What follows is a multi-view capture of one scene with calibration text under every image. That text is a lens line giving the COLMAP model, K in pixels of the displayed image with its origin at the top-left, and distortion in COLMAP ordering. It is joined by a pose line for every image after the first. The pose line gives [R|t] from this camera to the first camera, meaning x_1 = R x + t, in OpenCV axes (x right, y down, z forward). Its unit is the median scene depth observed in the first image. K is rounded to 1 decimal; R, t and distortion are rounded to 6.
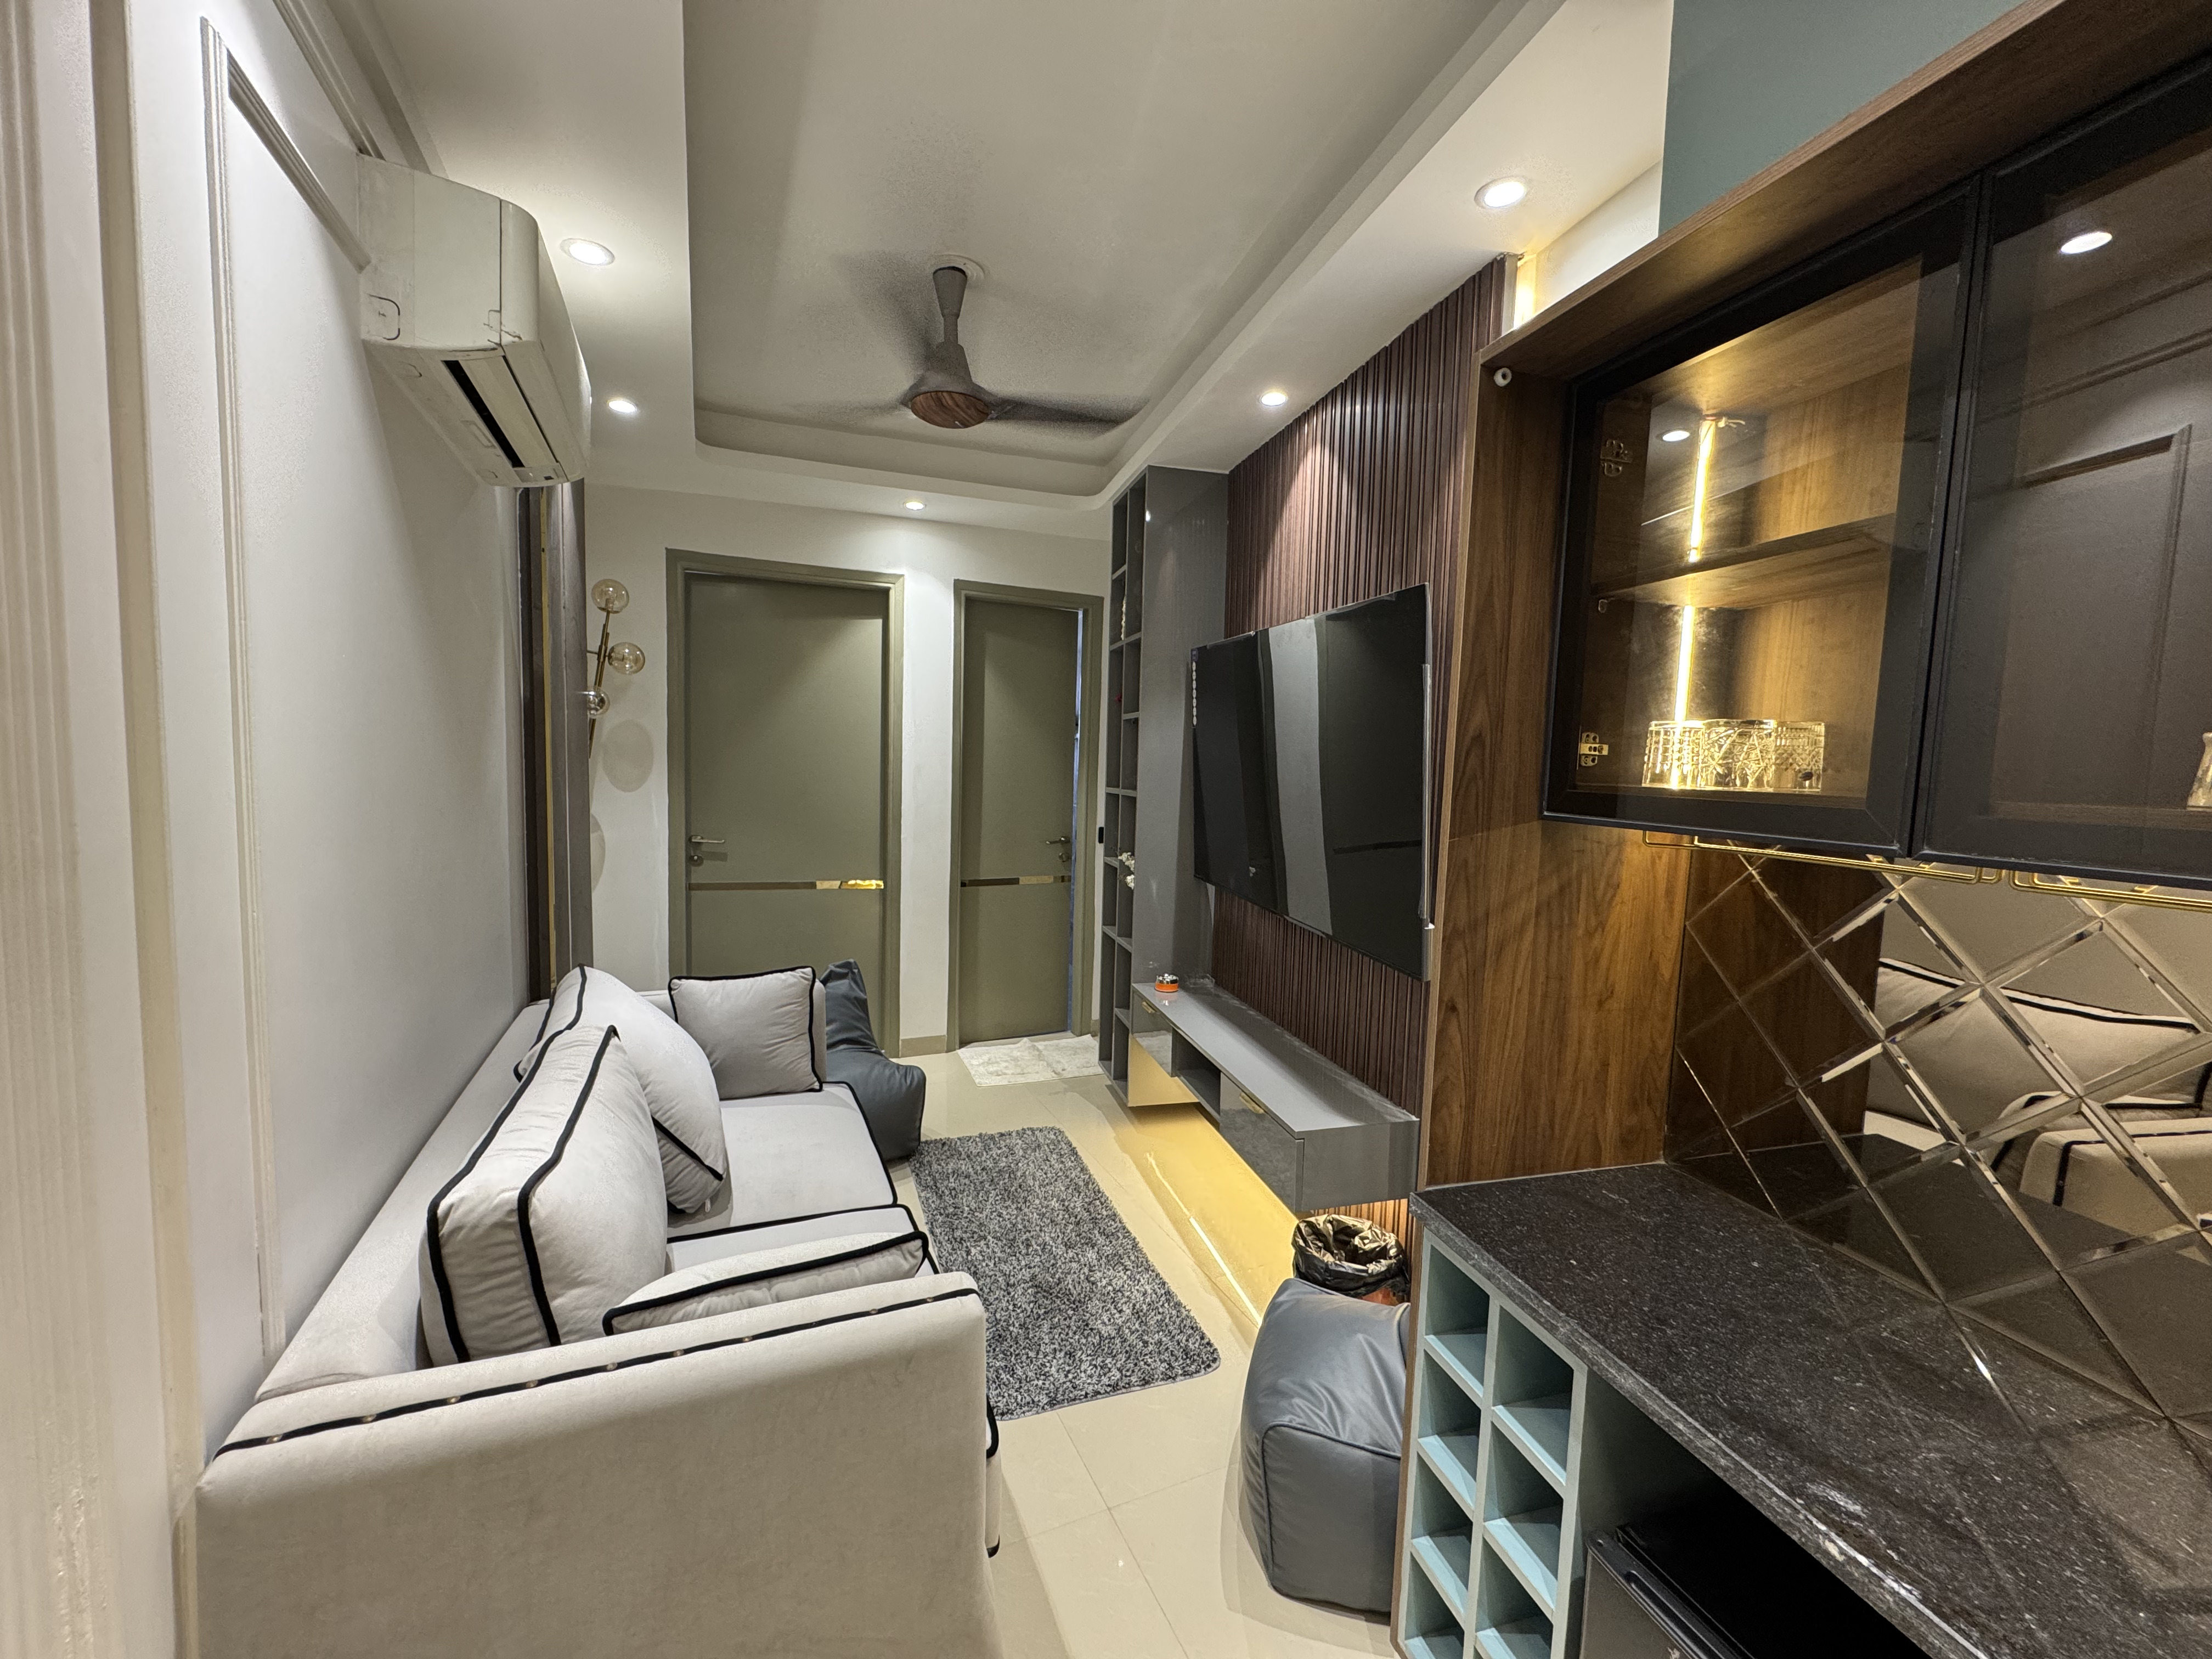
lens RADIAL K [[879.4, 0, 1105.6], [0, 879.4, 831.5], [0, 0, 1]] dist [-0.002910, 0.000508]
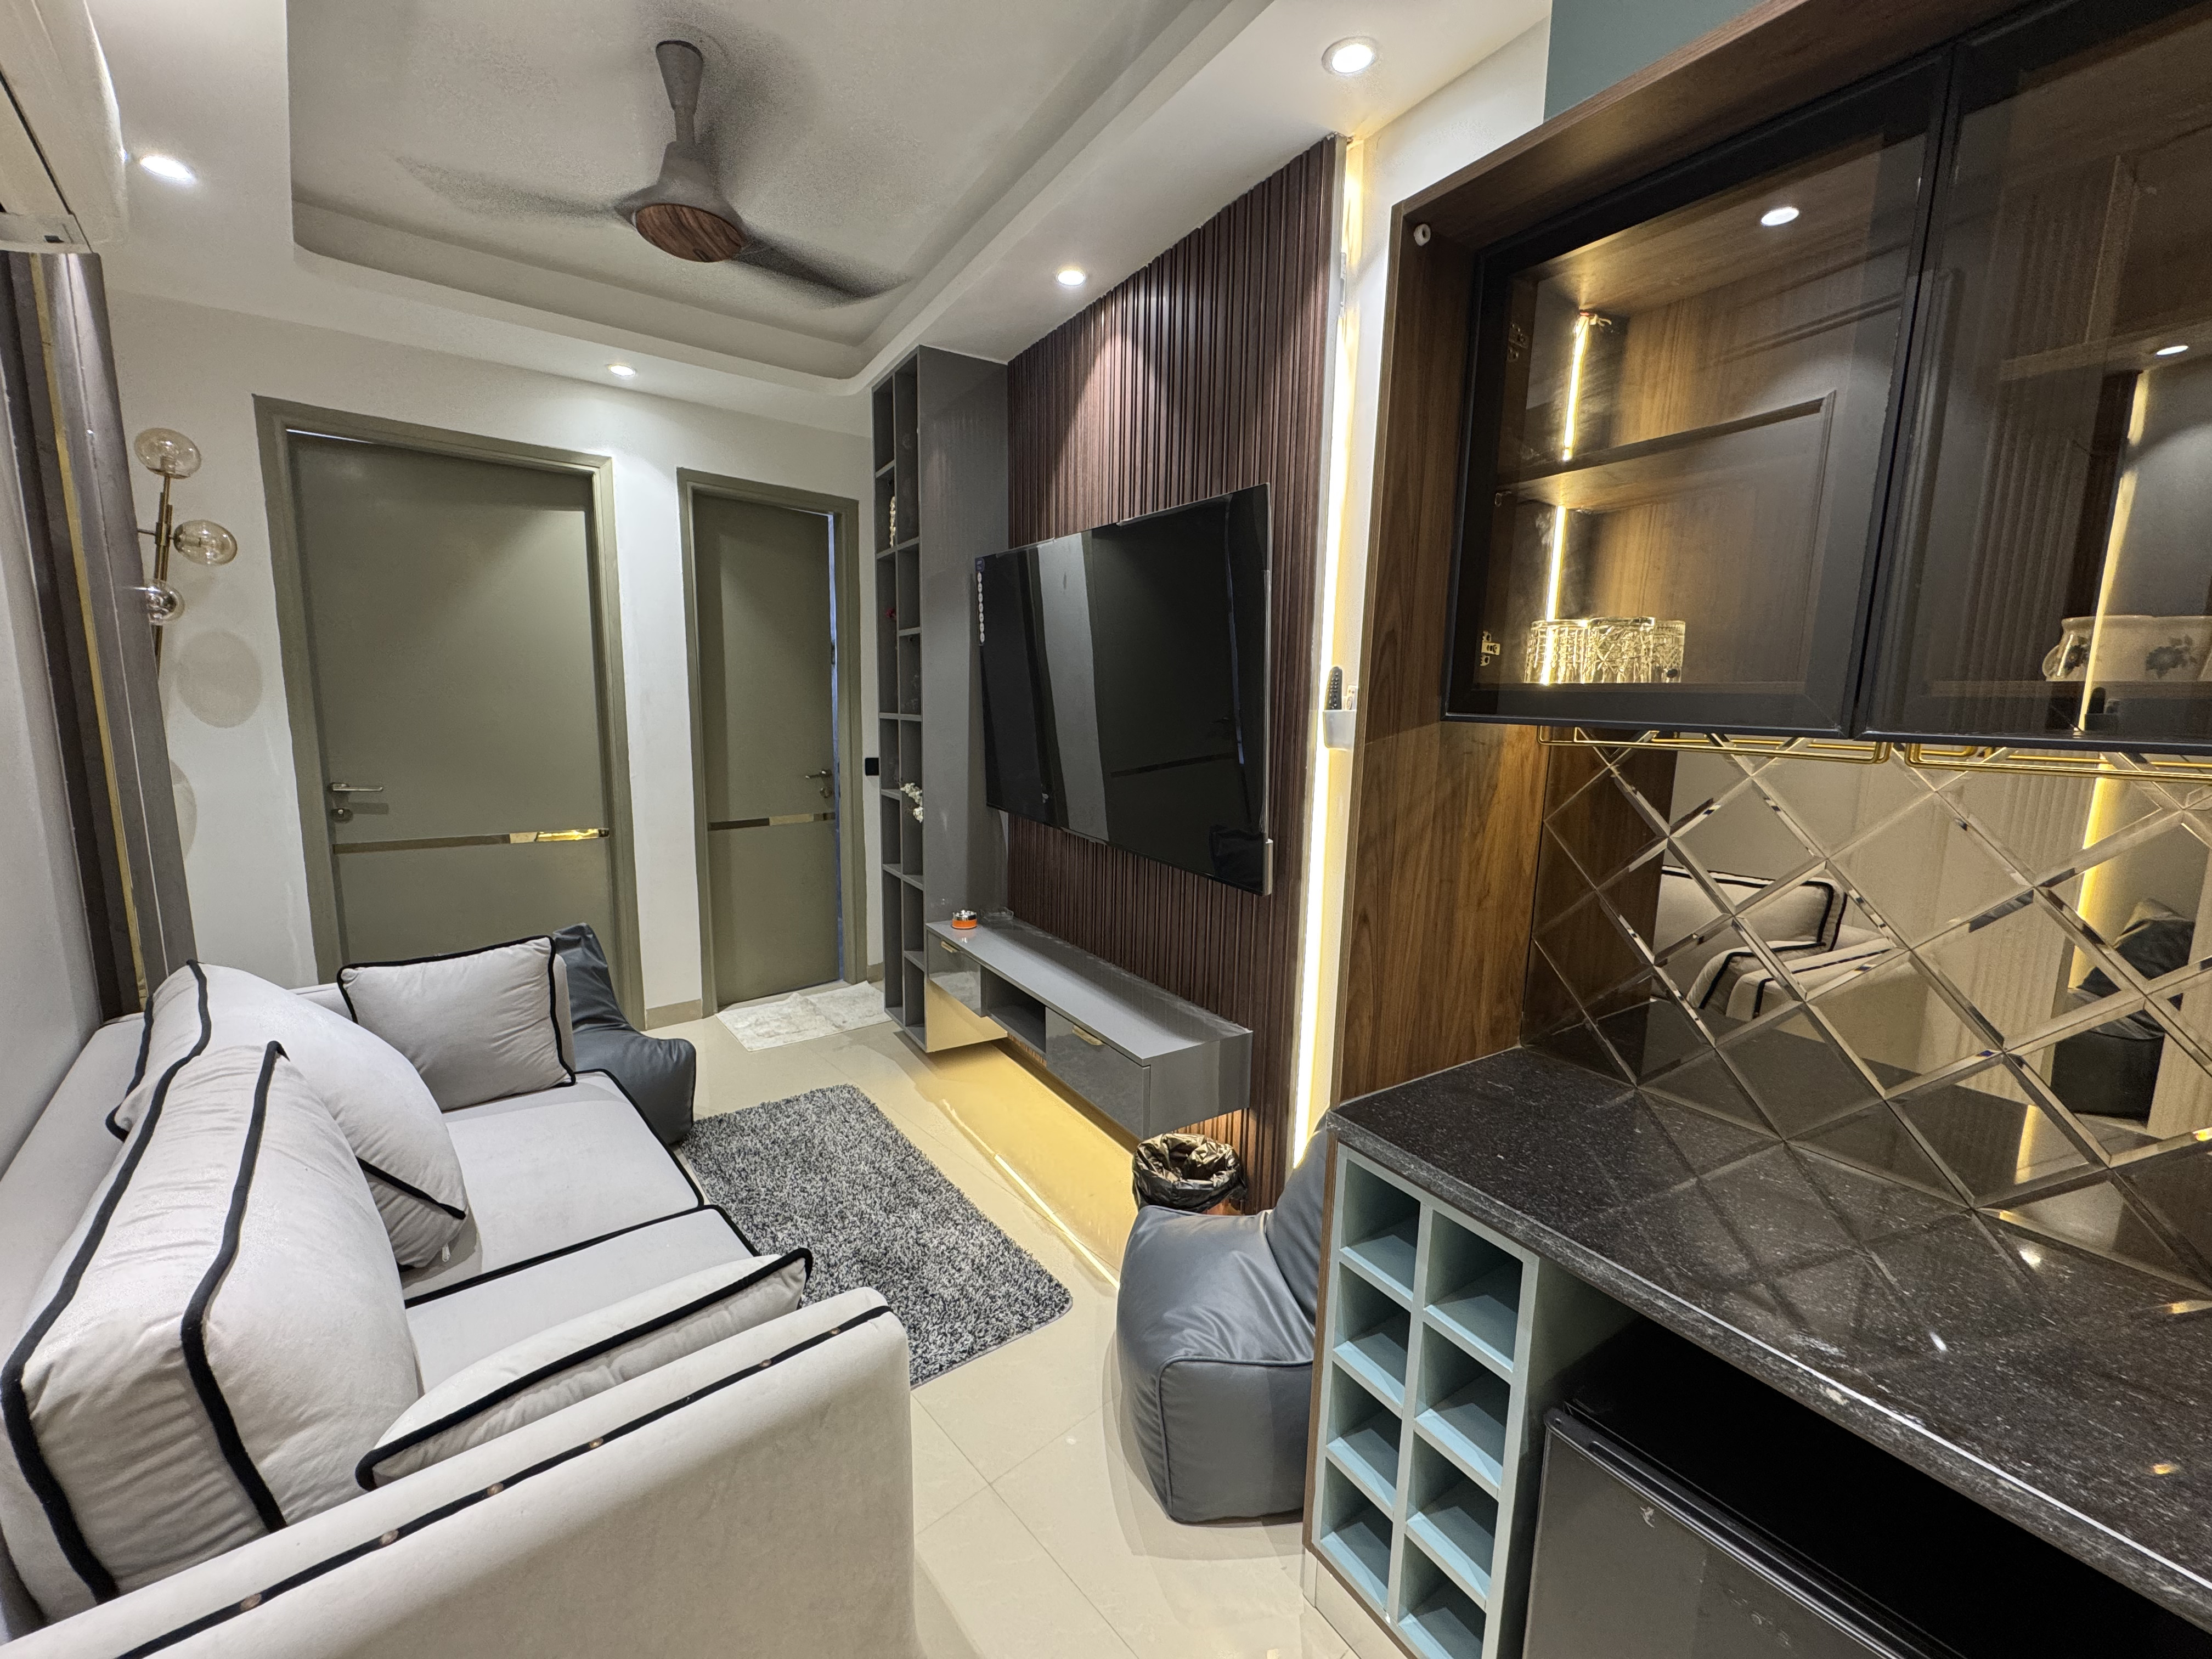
lens RADIAL K [[879.4, 0, 1105.0], [0, 879.4, 830.3], [0, 0, 1]] dist [-0.002910, 0.000508]
pose [[0.954069, -0.053543, 0.294764, -0.096648], [0.031297, 0.996329, 0.079680, 0.011148], [-0.297948, -0.066795, 0.952242, 0.105566]]
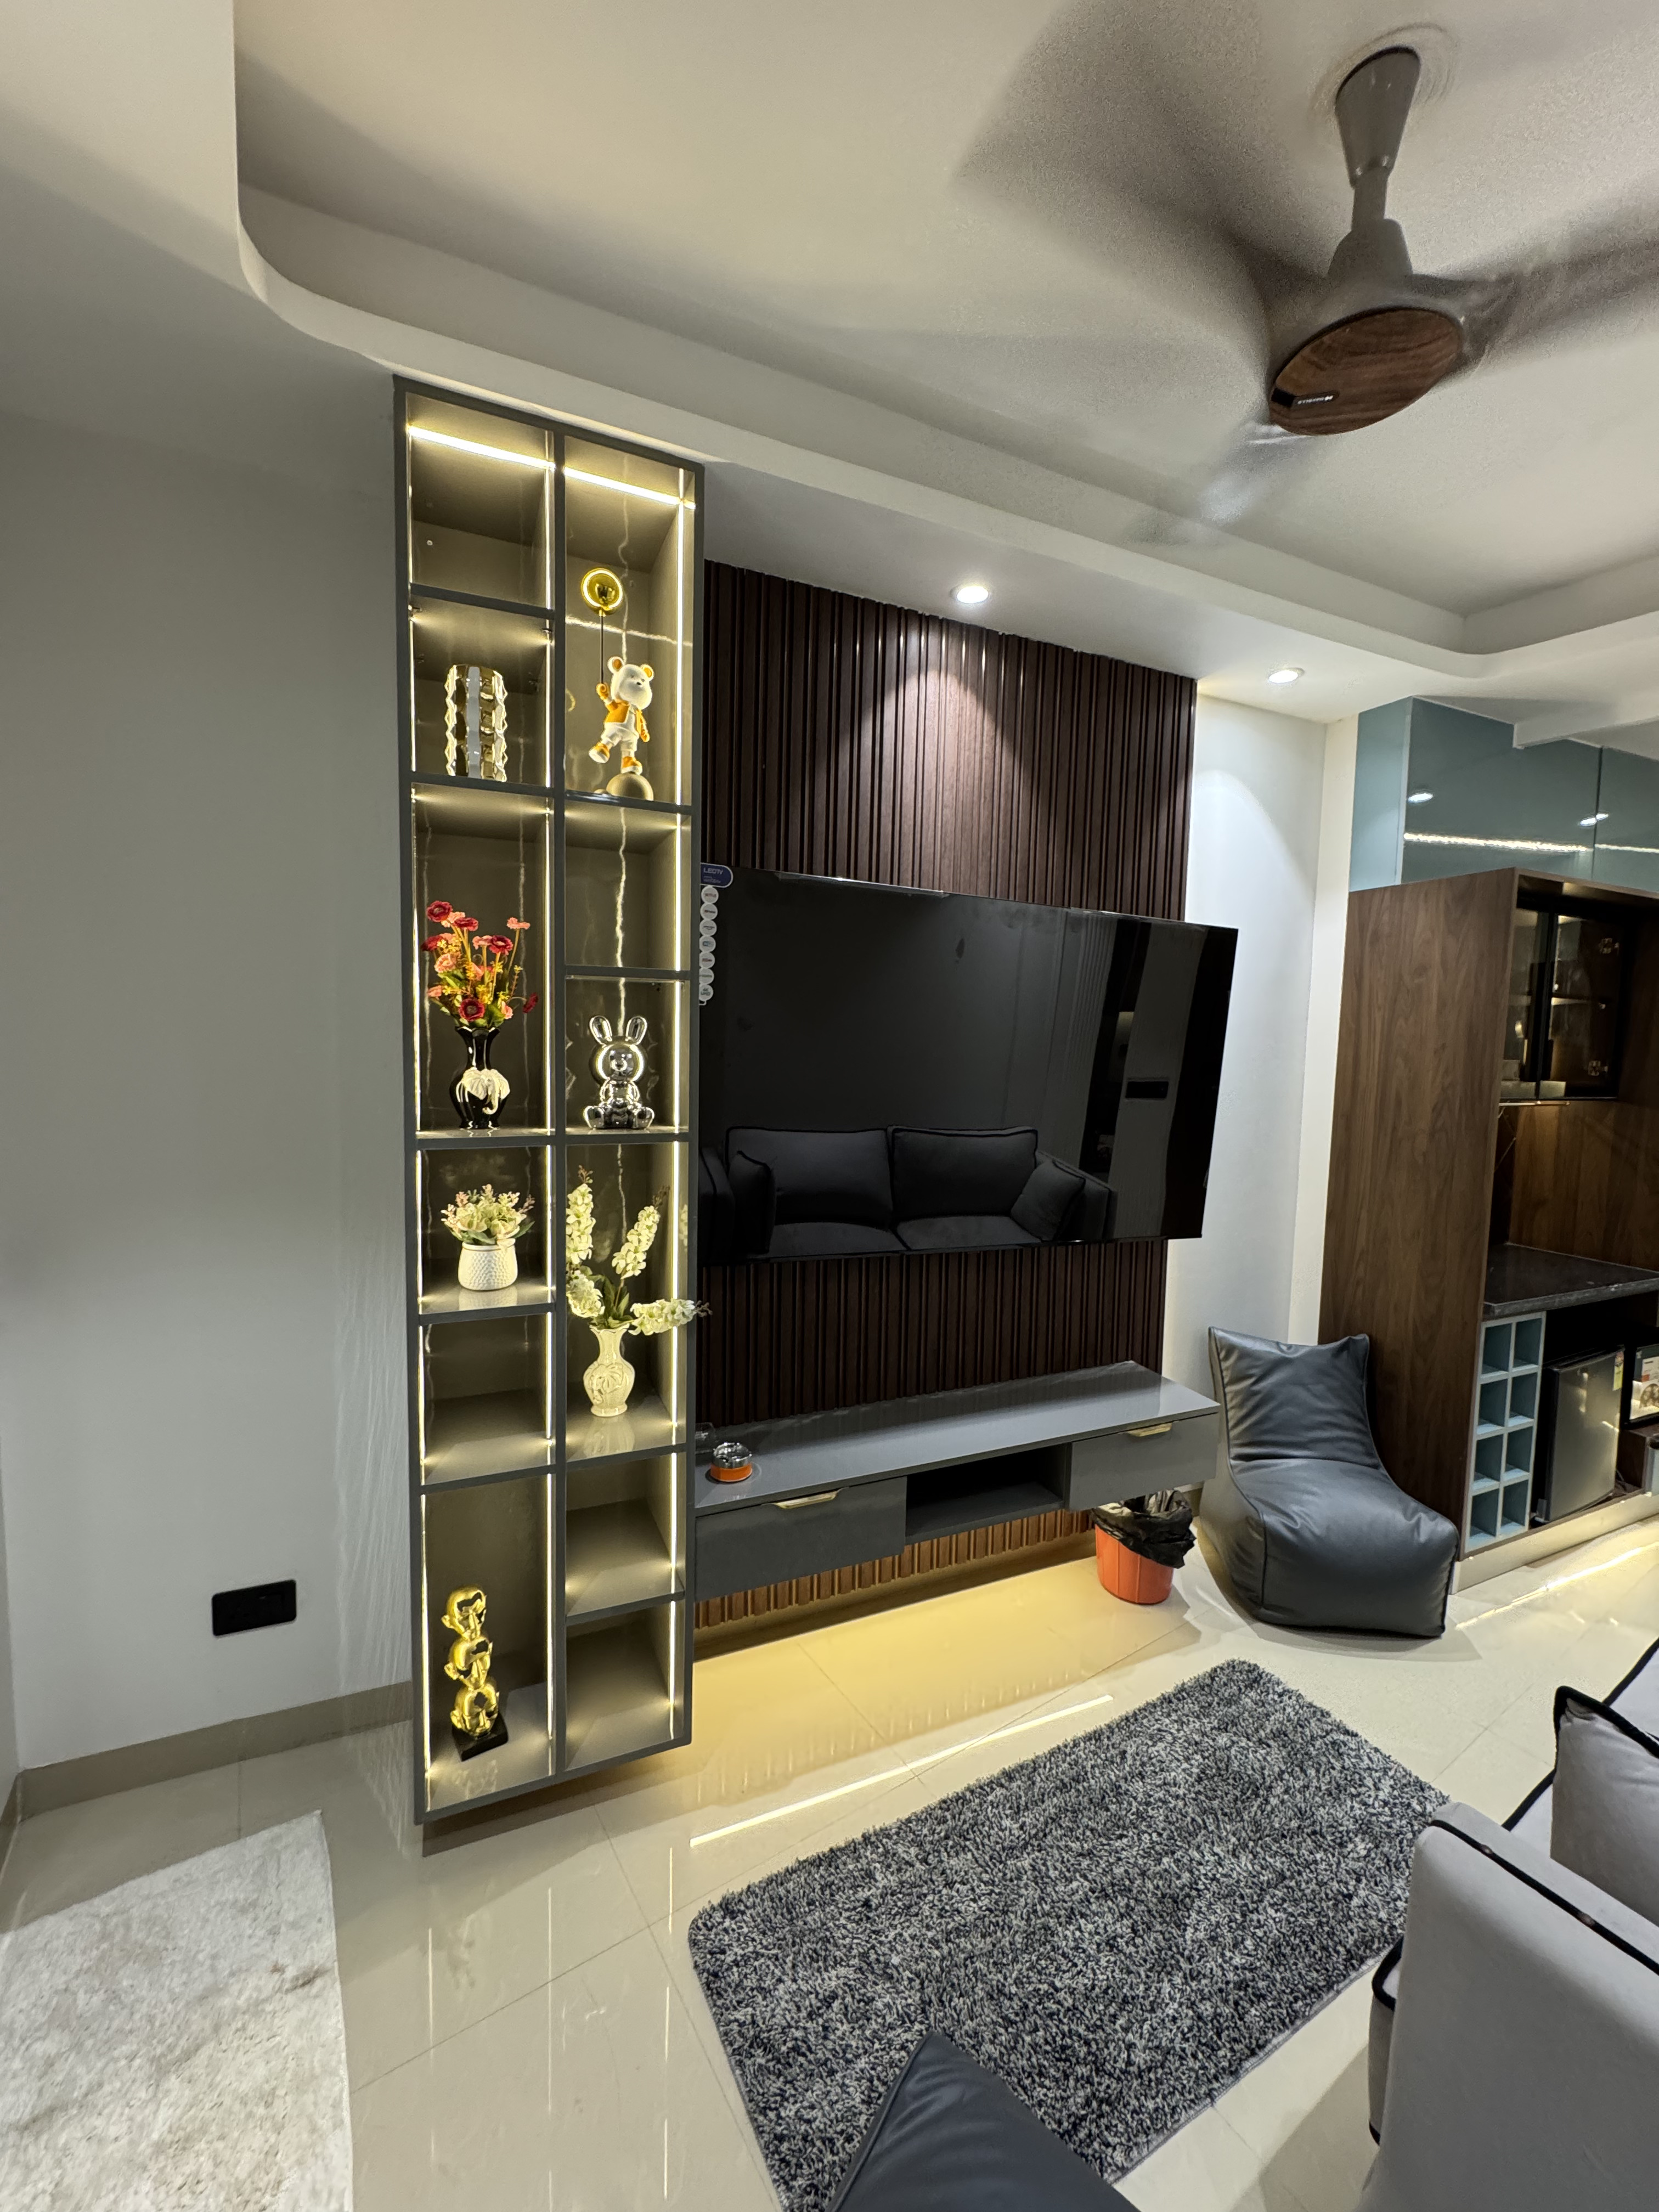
lens RADIAL K [[879.4, 0, 827.2], [0, 879.4, 1114.6], [0, 0, 1]] dist [-0.002910, 0.000508]
pose [[-0.154380, -0.102124, 0.982720, -0.762639], [0.056063, 0.992136, 0.111909, -0.172557], [-0.986420, 0.072371, -0.147440, 1.645175]]
